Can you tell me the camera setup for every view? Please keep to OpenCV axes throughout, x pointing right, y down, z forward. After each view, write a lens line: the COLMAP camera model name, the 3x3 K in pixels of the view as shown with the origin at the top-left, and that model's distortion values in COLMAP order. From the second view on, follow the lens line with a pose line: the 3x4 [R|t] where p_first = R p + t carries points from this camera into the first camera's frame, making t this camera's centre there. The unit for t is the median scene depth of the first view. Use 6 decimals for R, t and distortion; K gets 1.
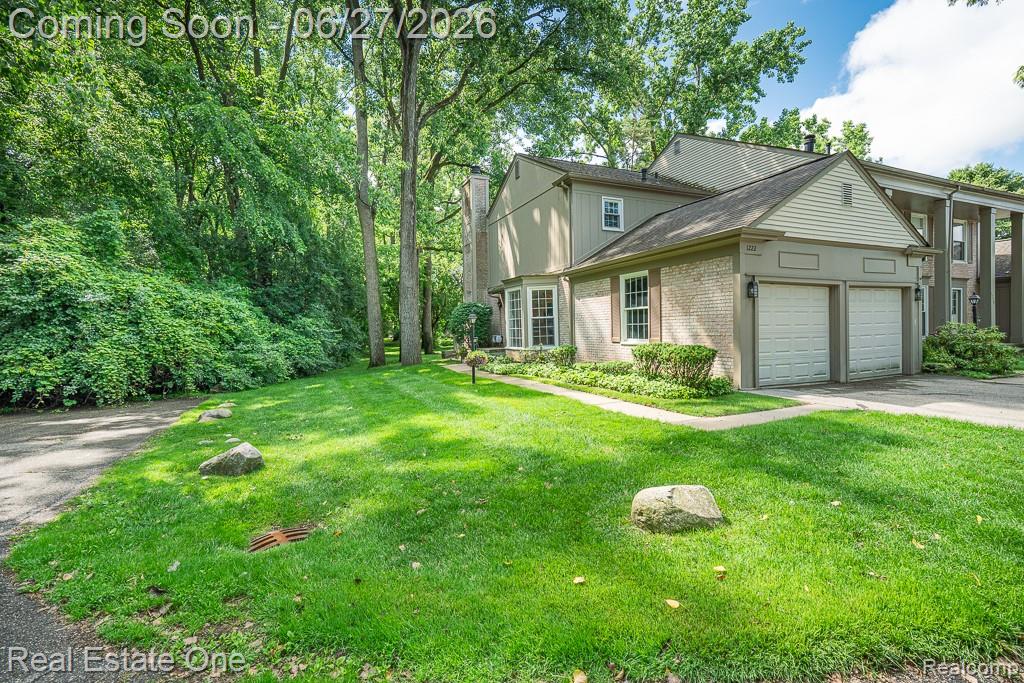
lens RADIAL K [[461.6, 0, 511.9], [0, 461.6, 329.4], [0, 0, 1]] dist [-0.000358, 0.000815]
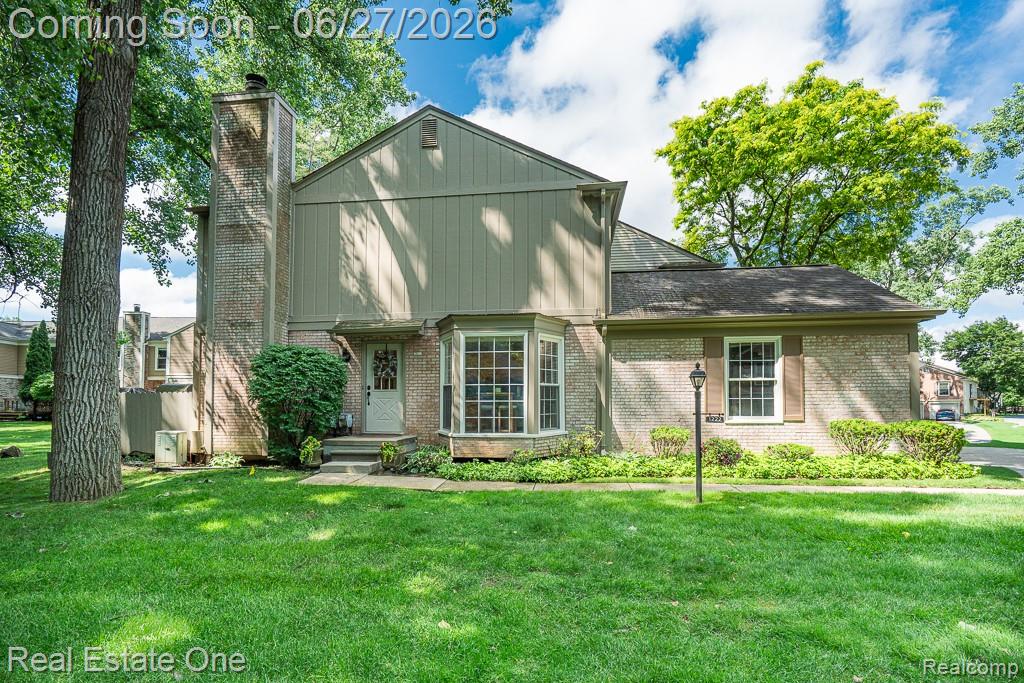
lens RADIAL K [[464.9, 0, 511.6], [0, 464.9, 385.8], [0, 0, 1]] dist [0.001240, 0.000307]
pose [[0.508927, 0.052352, 0.859216, -0.525355], [-0.008045, 0.998395, -0.056068, 0.012879], [-0.860772, 0.021622, 0.508531, 0.739969]]
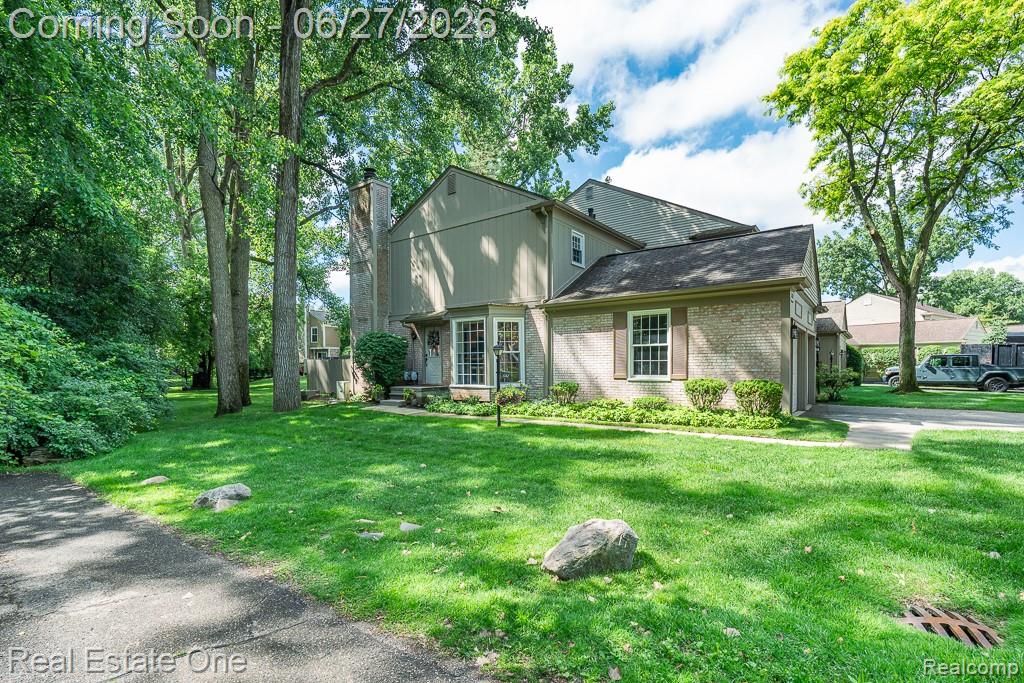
lens RADIAL K [[476.1, 0, 511.3], [0, 476.1, 370.8], [0, 0, 1]] dist [0.000127, 0.000128]
pose [[0.875215, 0.012356, 0.483577, -0.394378], [-0.013689, 0.999906, -0.000773, 0.012150], [-0.483541, -0.005943, 0.875301, 0.177943]]
